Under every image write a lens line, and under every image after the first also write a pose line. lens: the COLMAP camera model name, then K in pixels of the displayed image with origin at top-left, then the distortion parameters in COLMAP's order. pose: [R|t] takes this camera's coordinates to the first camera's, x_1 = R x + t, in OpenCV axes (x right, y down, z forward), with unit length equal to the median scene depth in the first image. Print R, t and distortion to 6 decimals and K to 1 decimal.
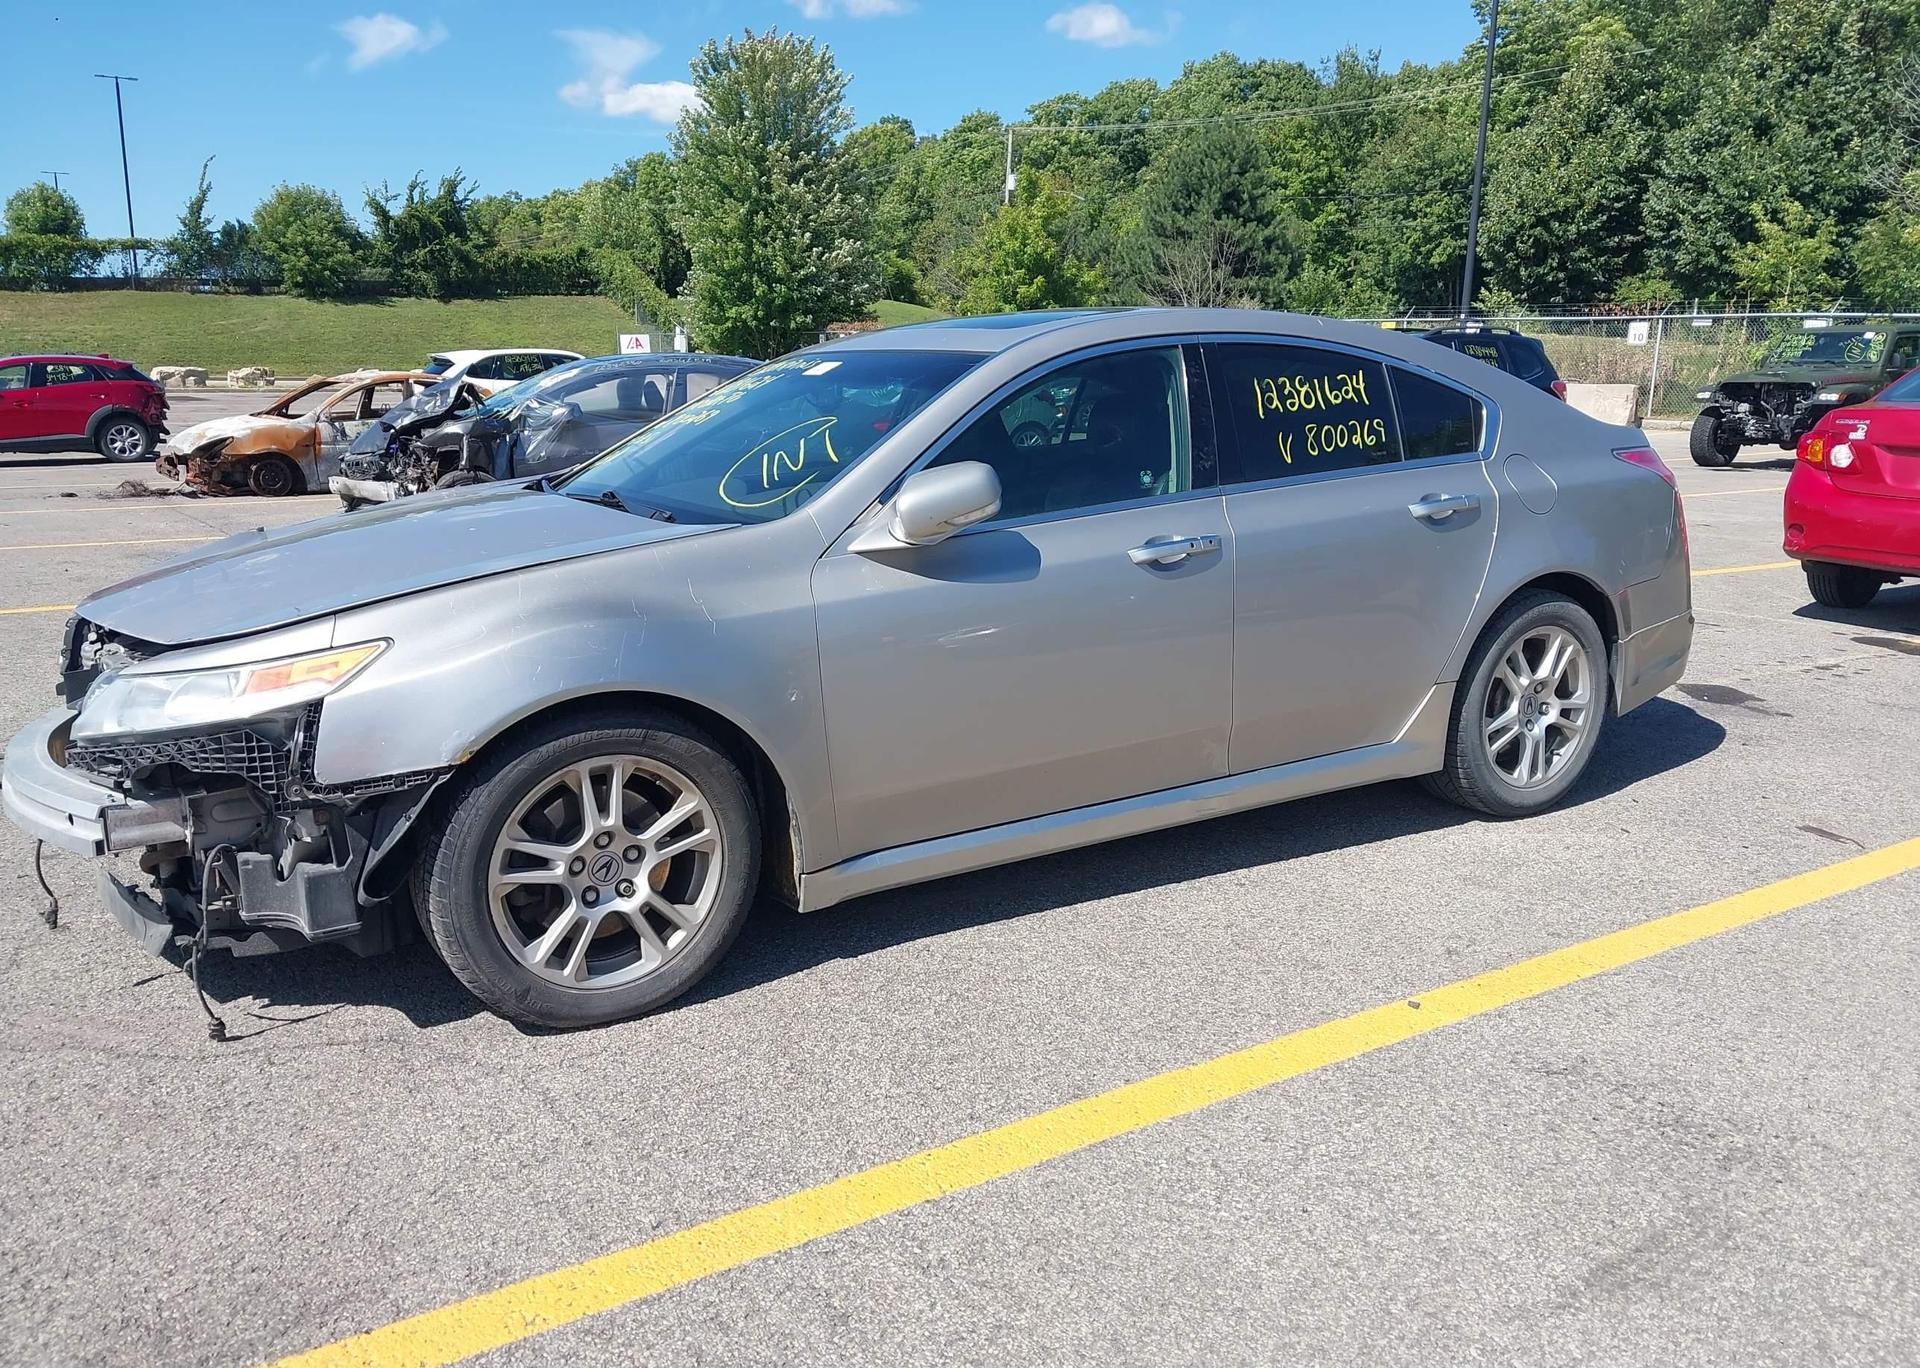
lens RADIAL K [[1572.1, 0, 960.0], [0, 1572.1, 684.0], [0, 0, 1]] dist [0.027137, 0.000396]
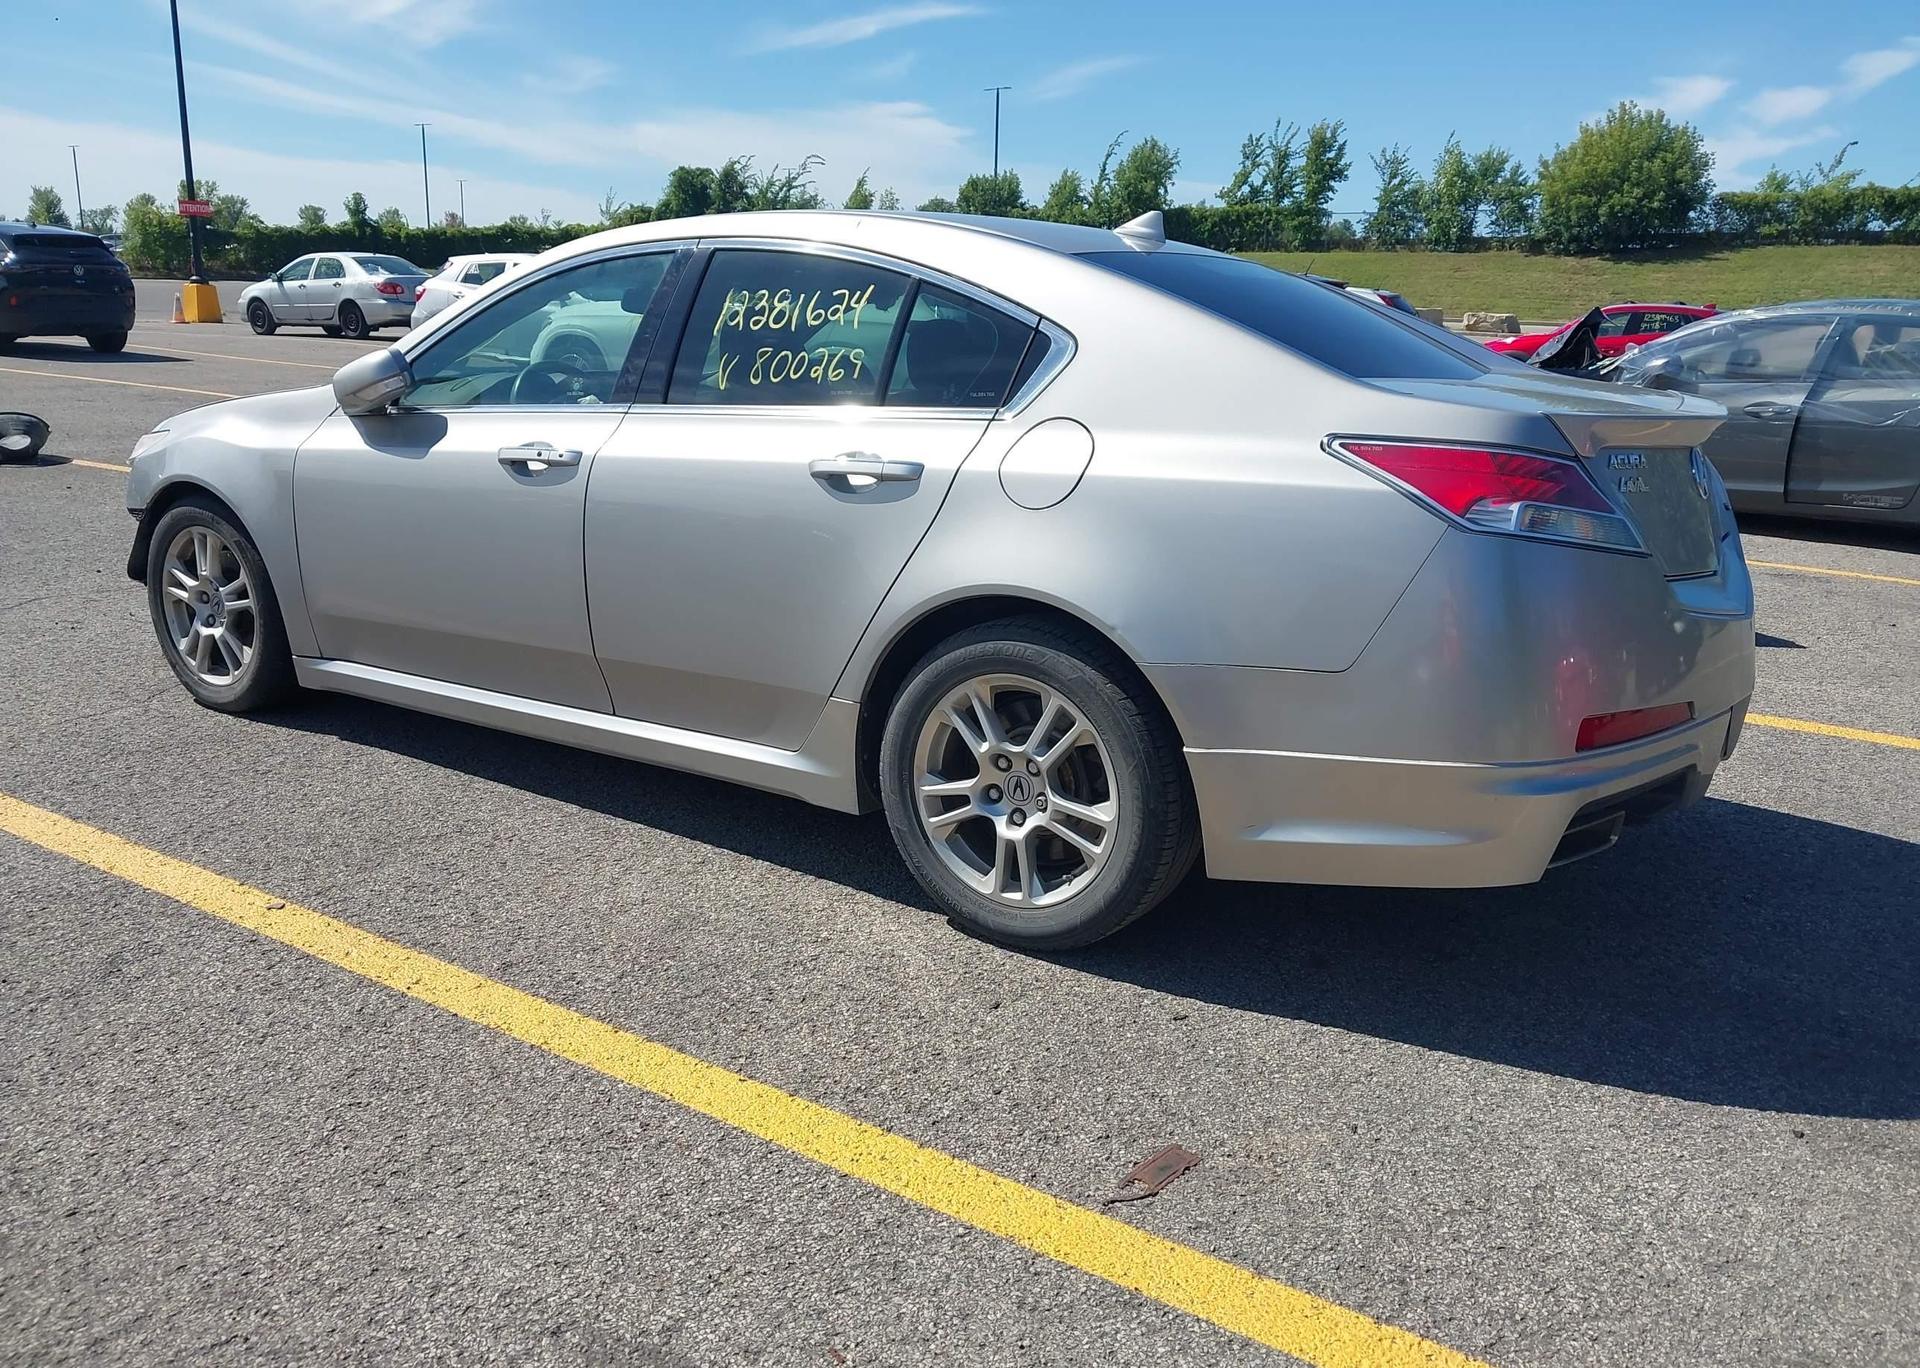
lens RADIAL K [[1599.1, 0, 952.3], [0, 1599.1, 689.6], [0, 0, 1]] dist [0.012184, -0.000378]
pose [[0.388334, 0.233496, -0.891446, 0.973886], [-0.212479, 0.963988, 0.159936, -0.134231], [0.896688, 0.127305, 0.423962, 0.688895]]
